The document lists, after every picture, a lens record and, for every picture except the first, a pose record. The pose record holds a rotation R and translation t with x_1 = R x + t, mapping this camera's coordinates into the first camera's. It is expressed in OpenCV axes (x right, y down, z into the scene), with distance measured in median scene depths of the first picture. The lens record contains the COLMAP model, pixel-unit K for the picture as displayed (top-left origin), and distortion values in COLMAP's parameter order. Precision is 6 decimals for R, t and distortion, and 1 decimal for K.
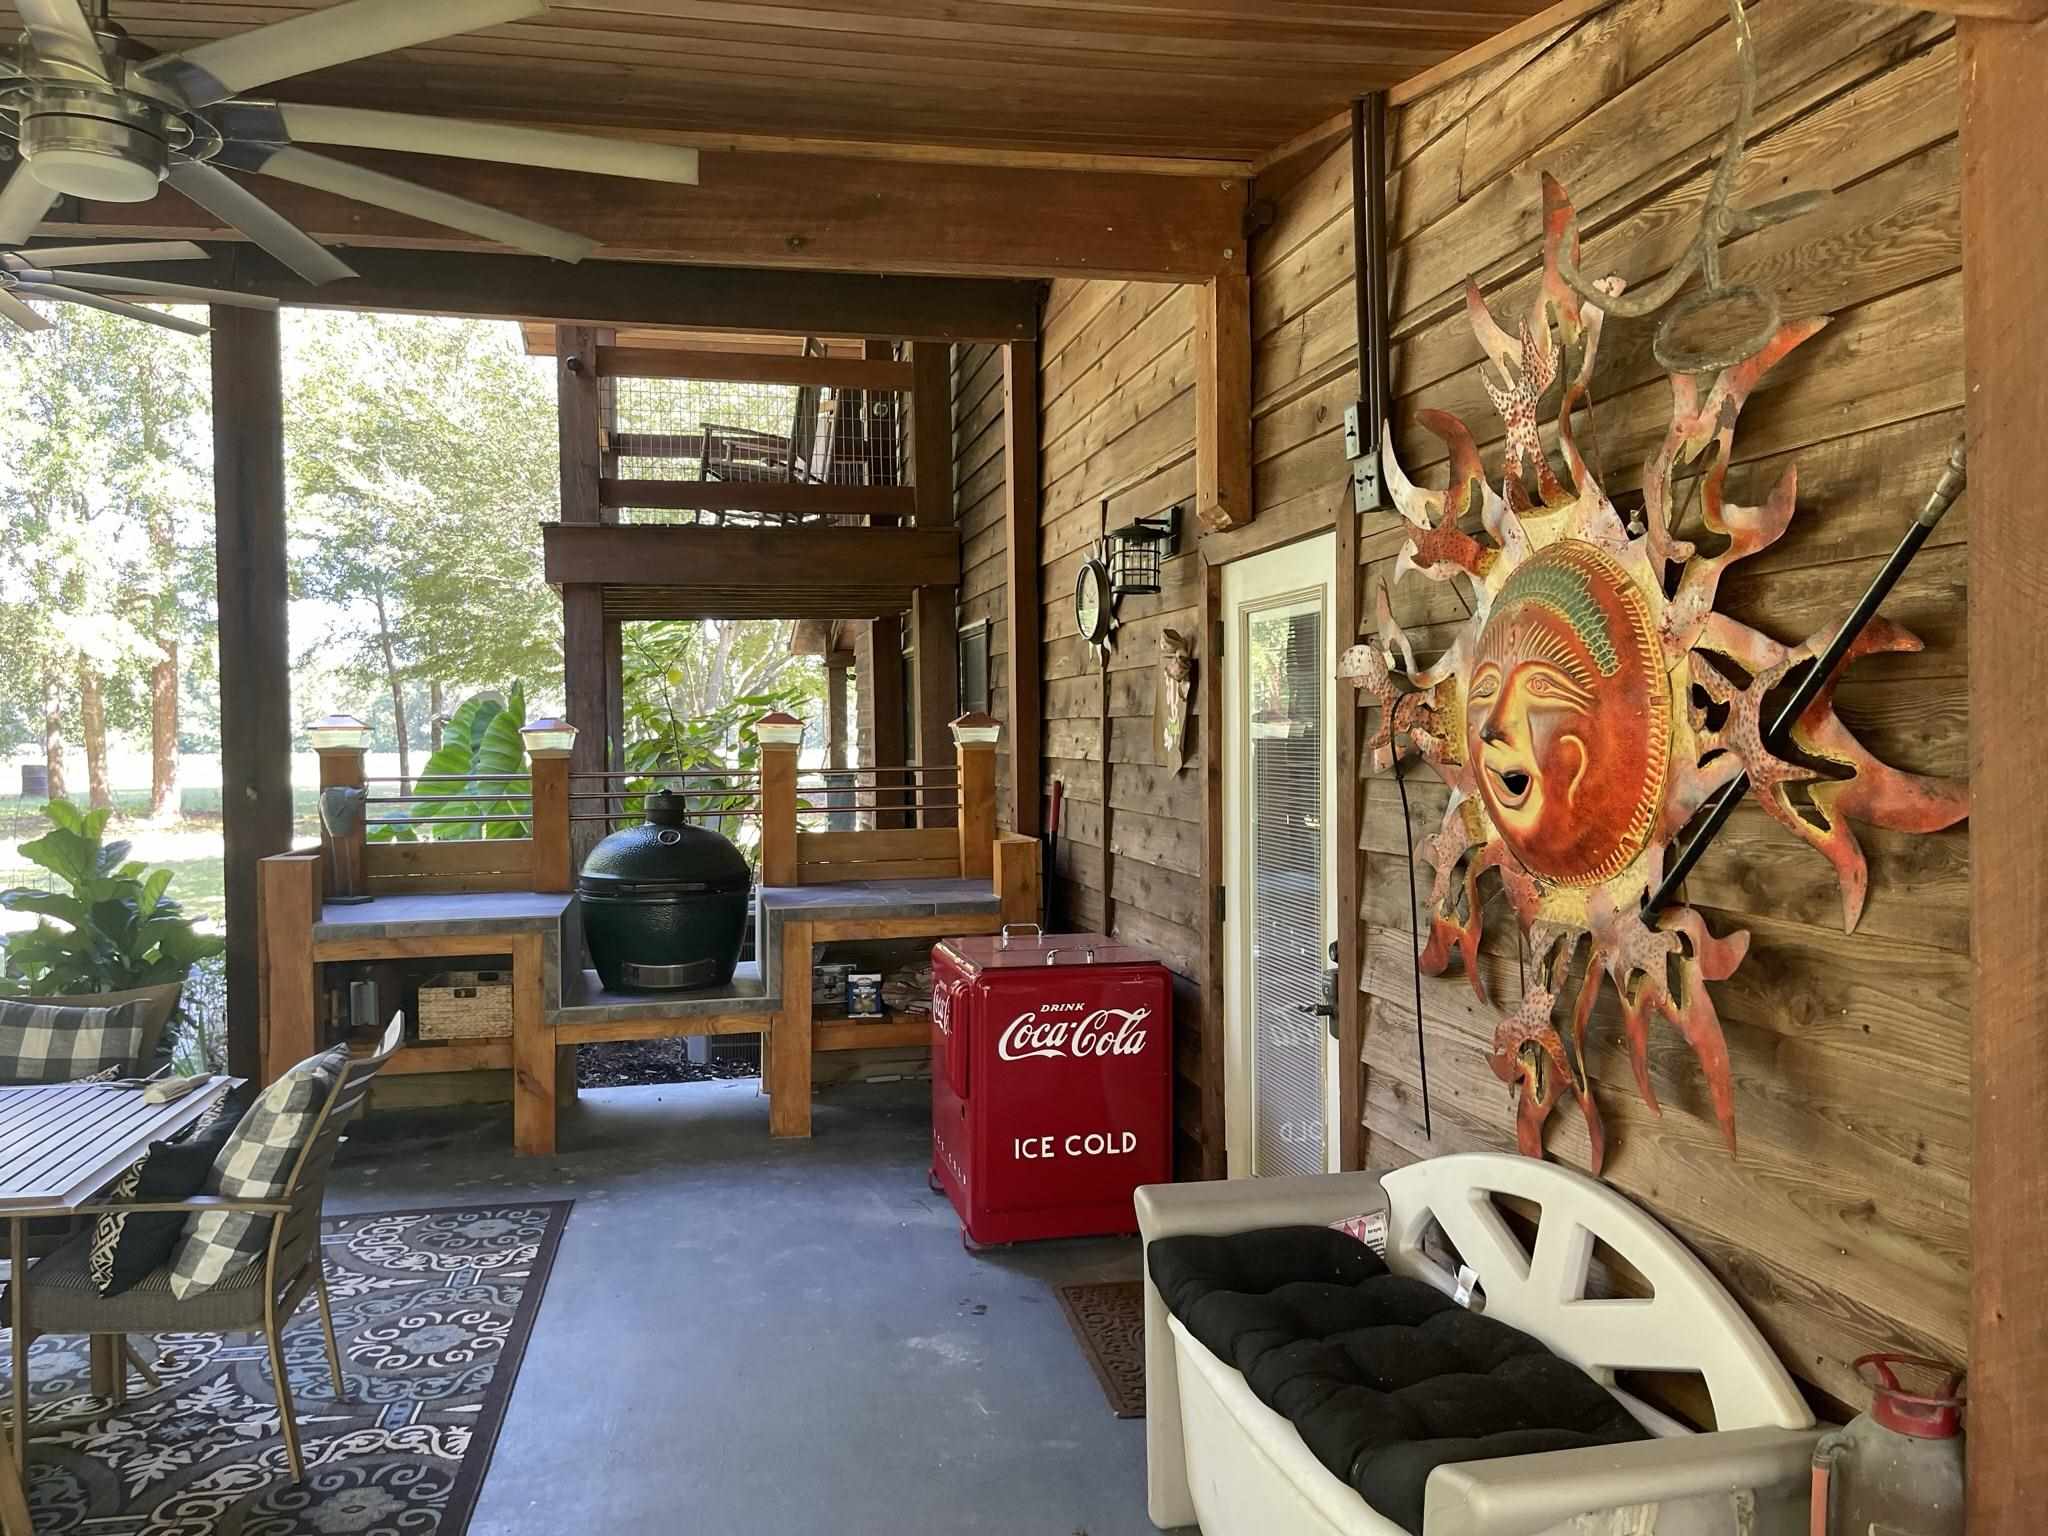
lens RADIAL K [[1547.2, 0, 1030.6], [0, 1547.2, 766.9], [0, 0, 1]] dist [0.072146, -0.094740]
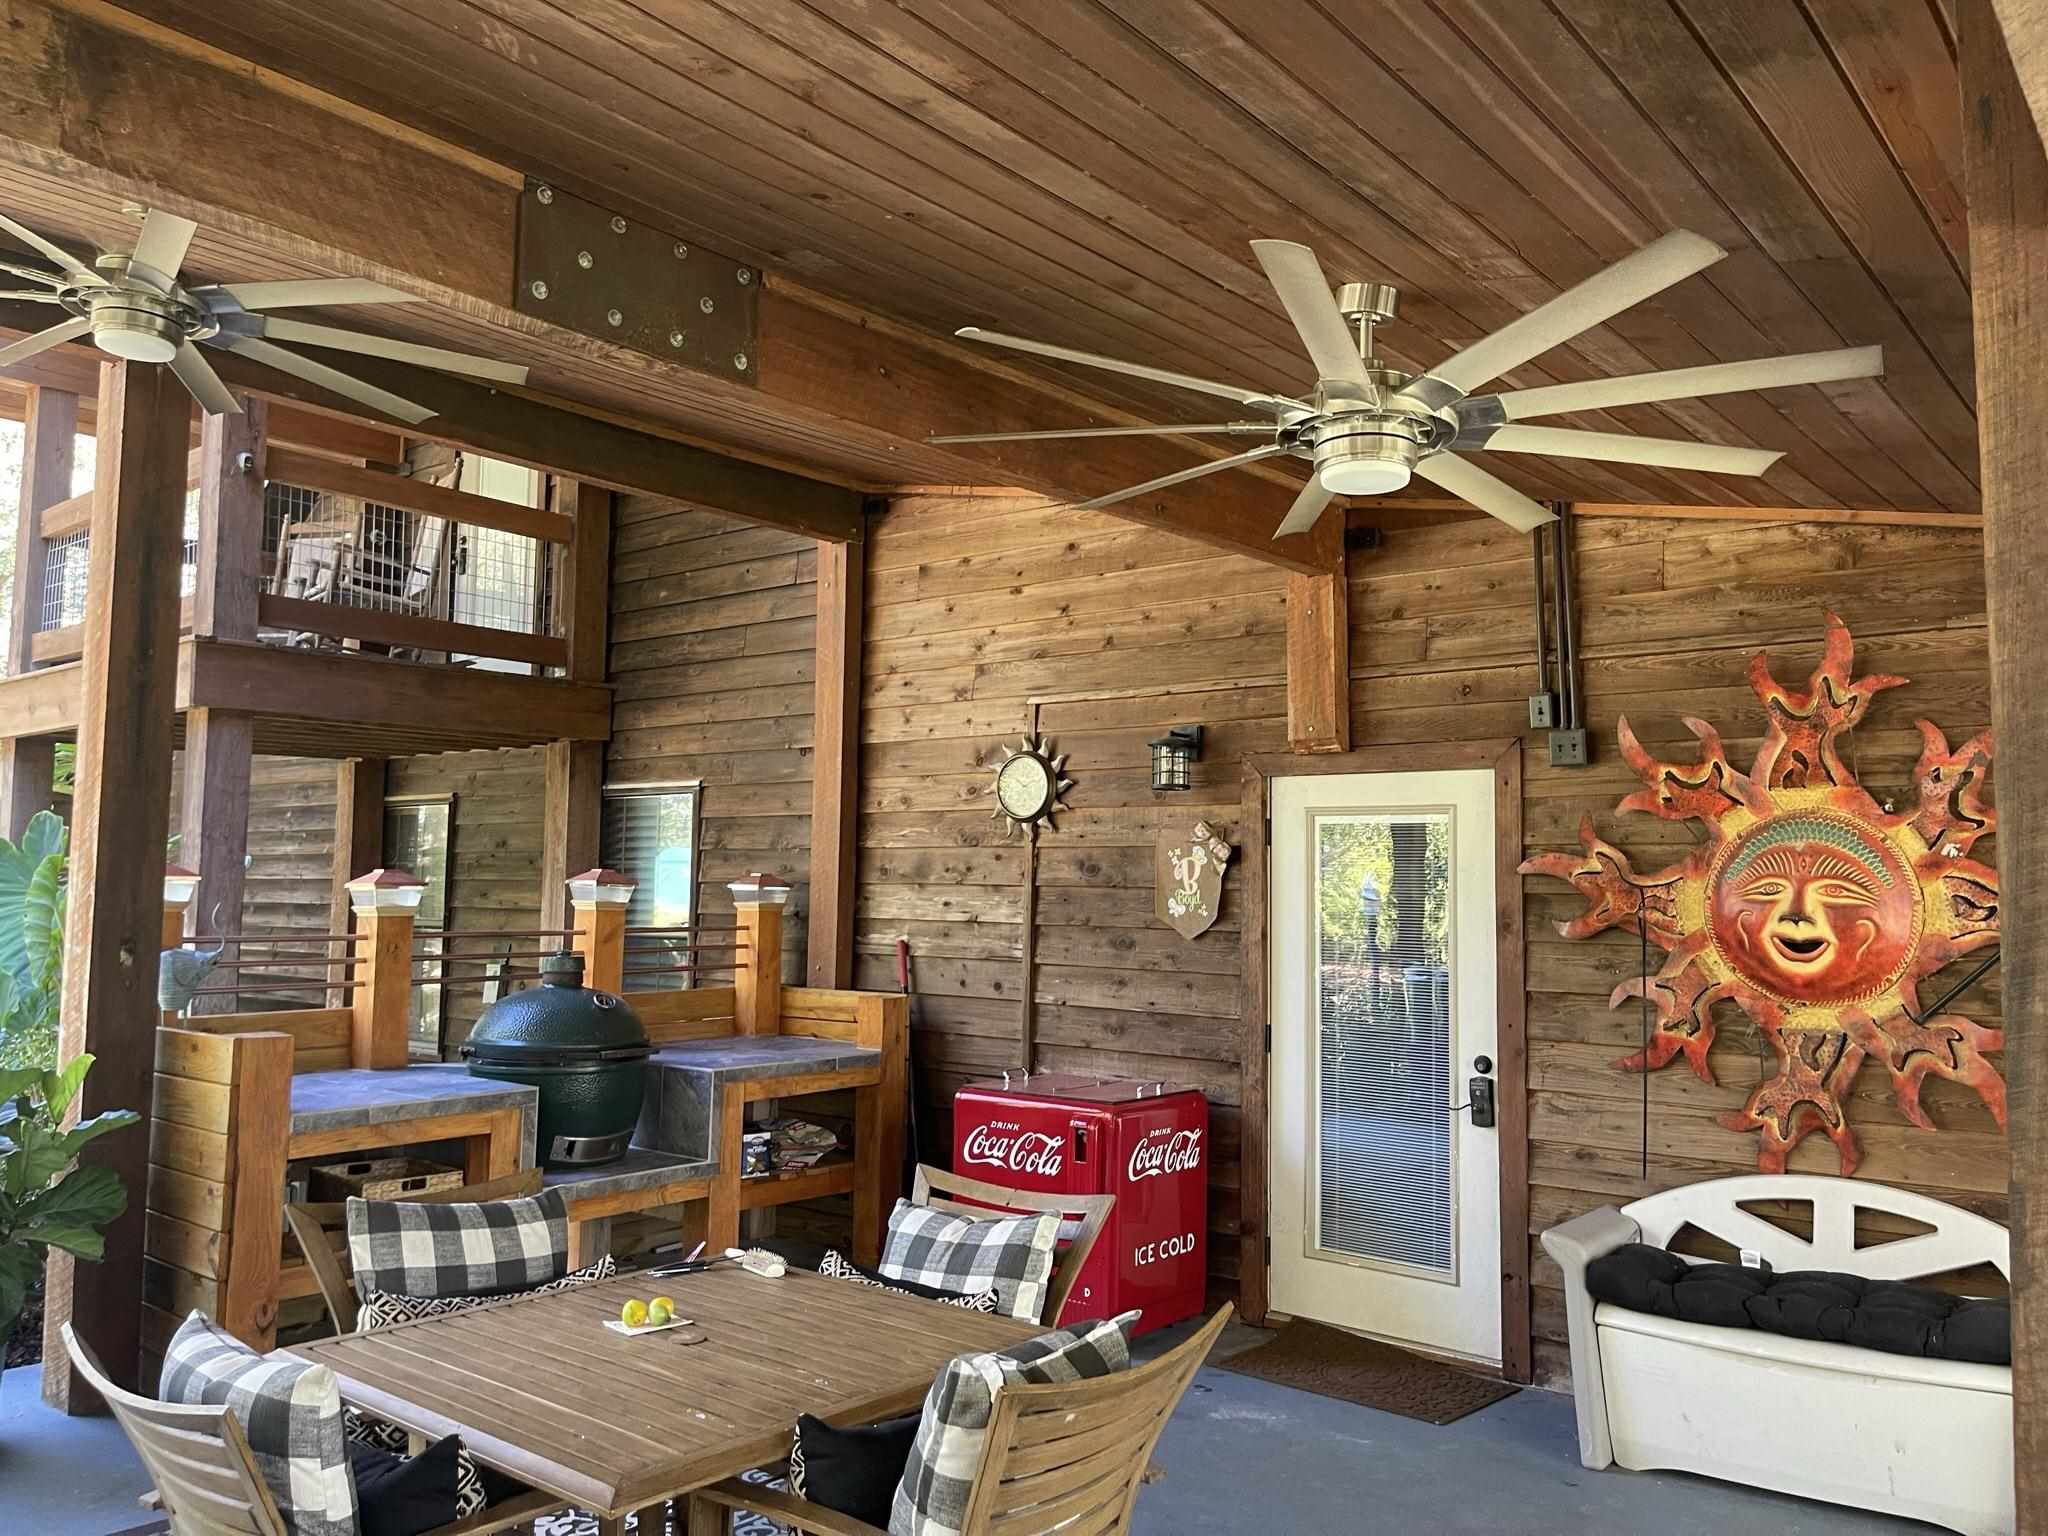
lens RADIAL K [[1547.2, 0, 1041.5], [0, 1547.2, 755.9], [0, 0, 1]] dist [0.072146, -0.094740]
pose [[0.784901, 0.074715, 0.615100, -0.812748], [-0.007687, 0.993801, -0.110906, -0.000484], [-0.619574, 0.082322, 0.780610, 0.090278]]
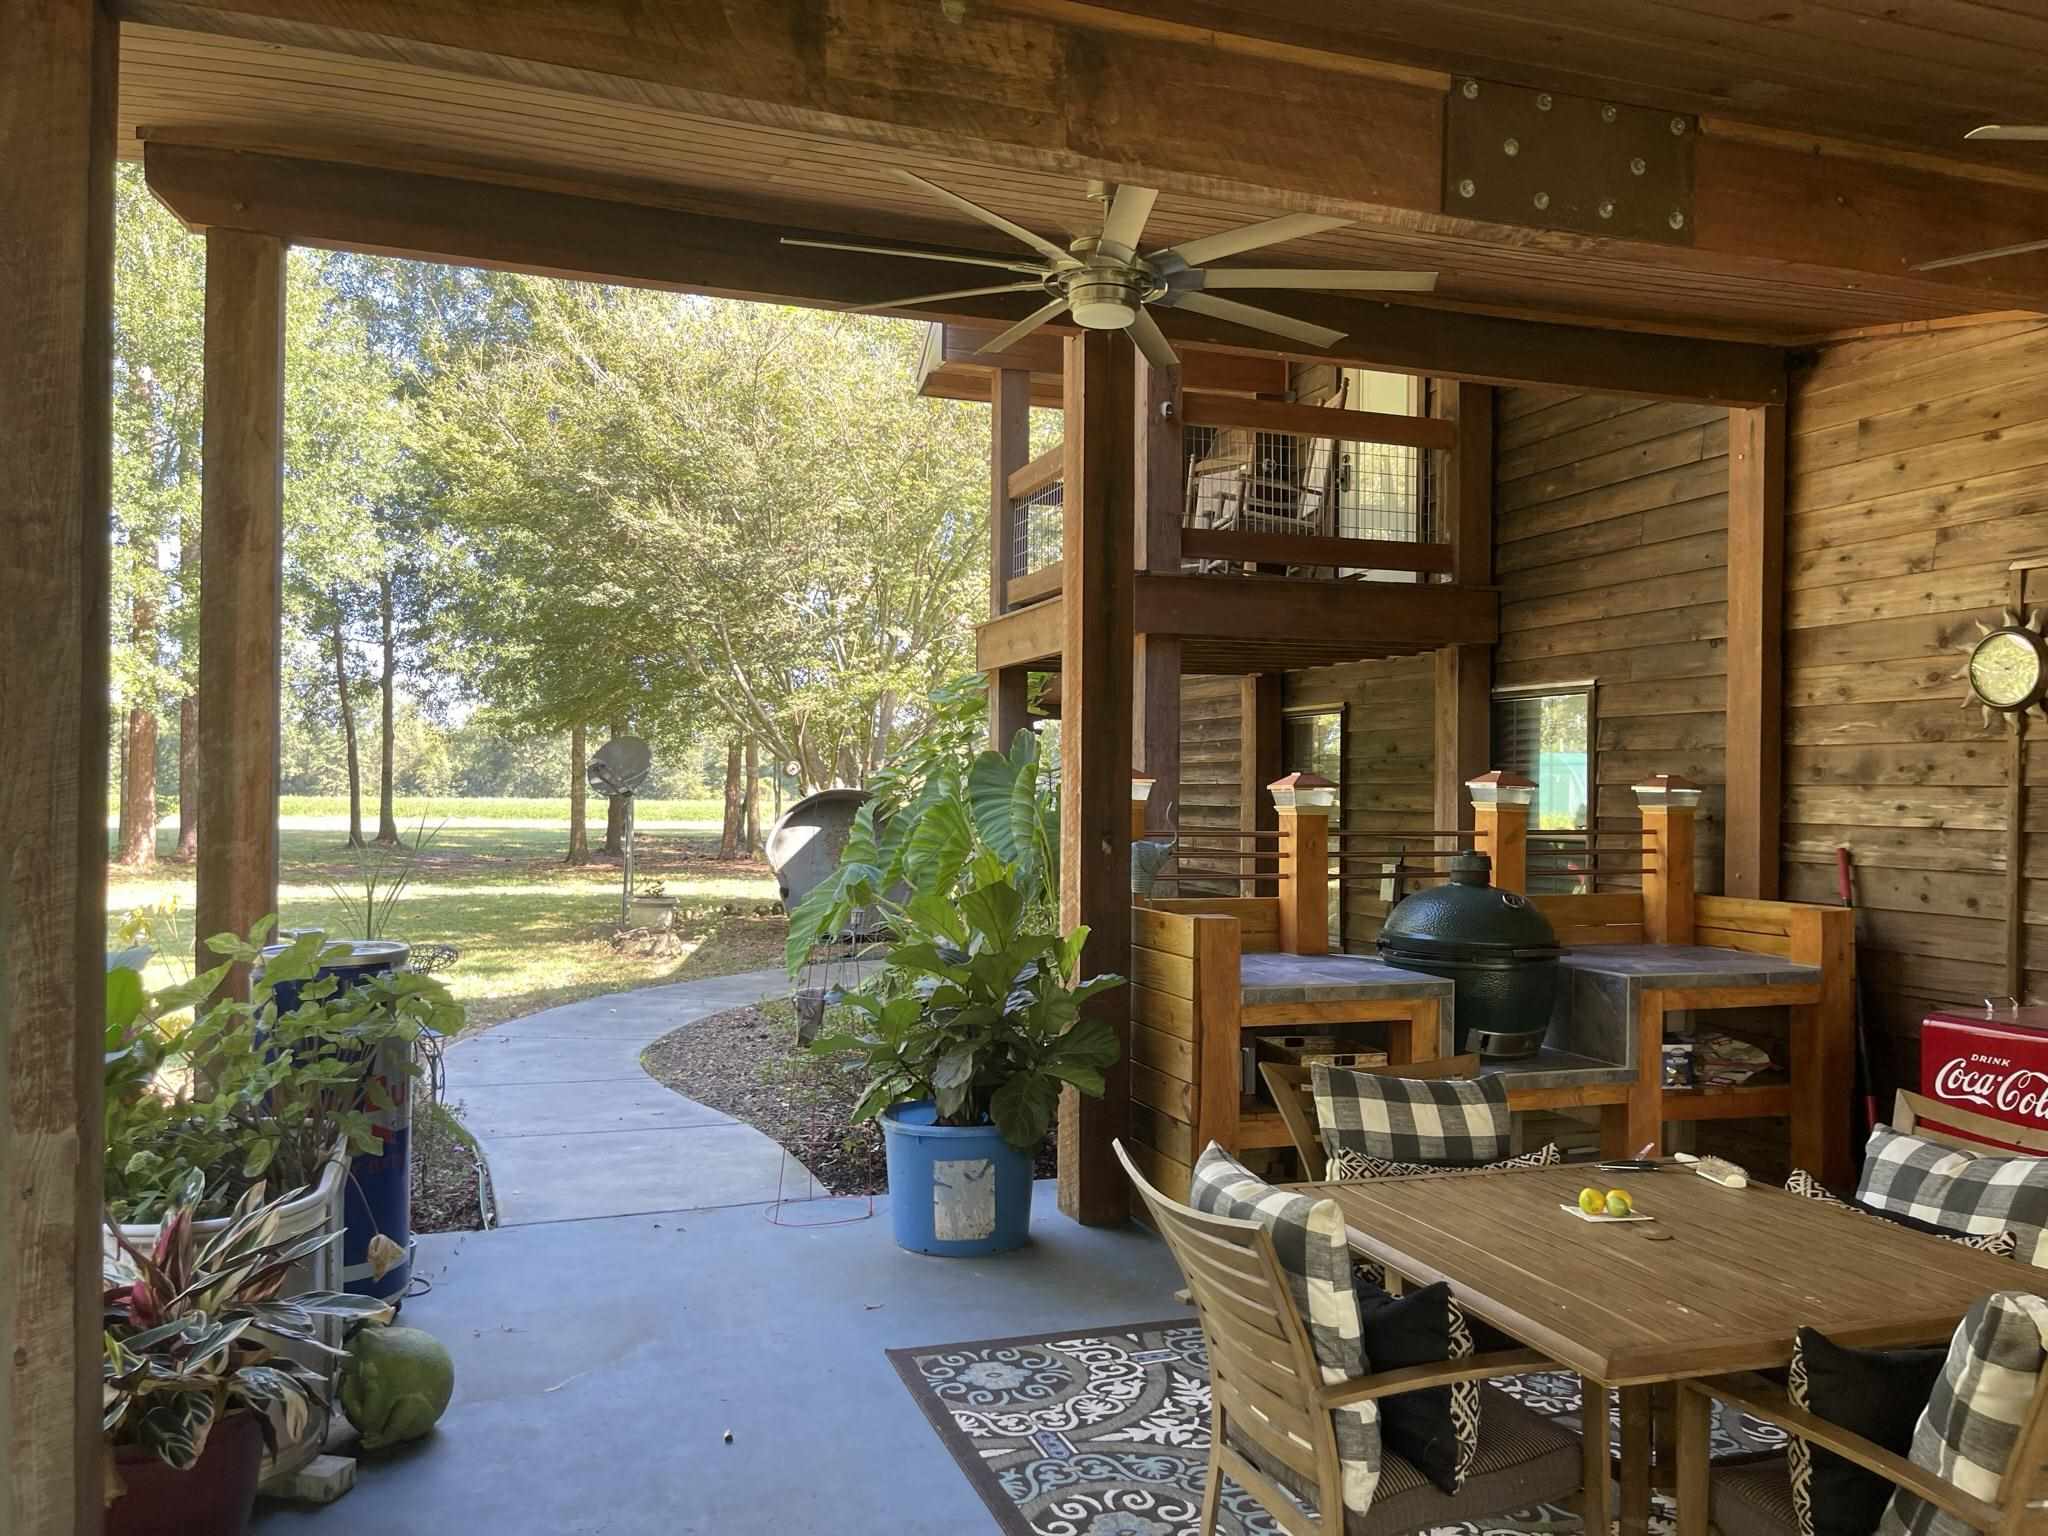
lens RADIAL K [[1547.2, 0, 1011.4], [0, 1547.2, 779.9], [0, 0, 1]] dist [0.072146, -0.094740]
pose [[0.993707, 0.021885, 0.109854, -0.847784], [-0.018798, 0.999401, -0.029055, 0.005769], [-0.110424, 0.026807, 0.993523, 0.090404]]
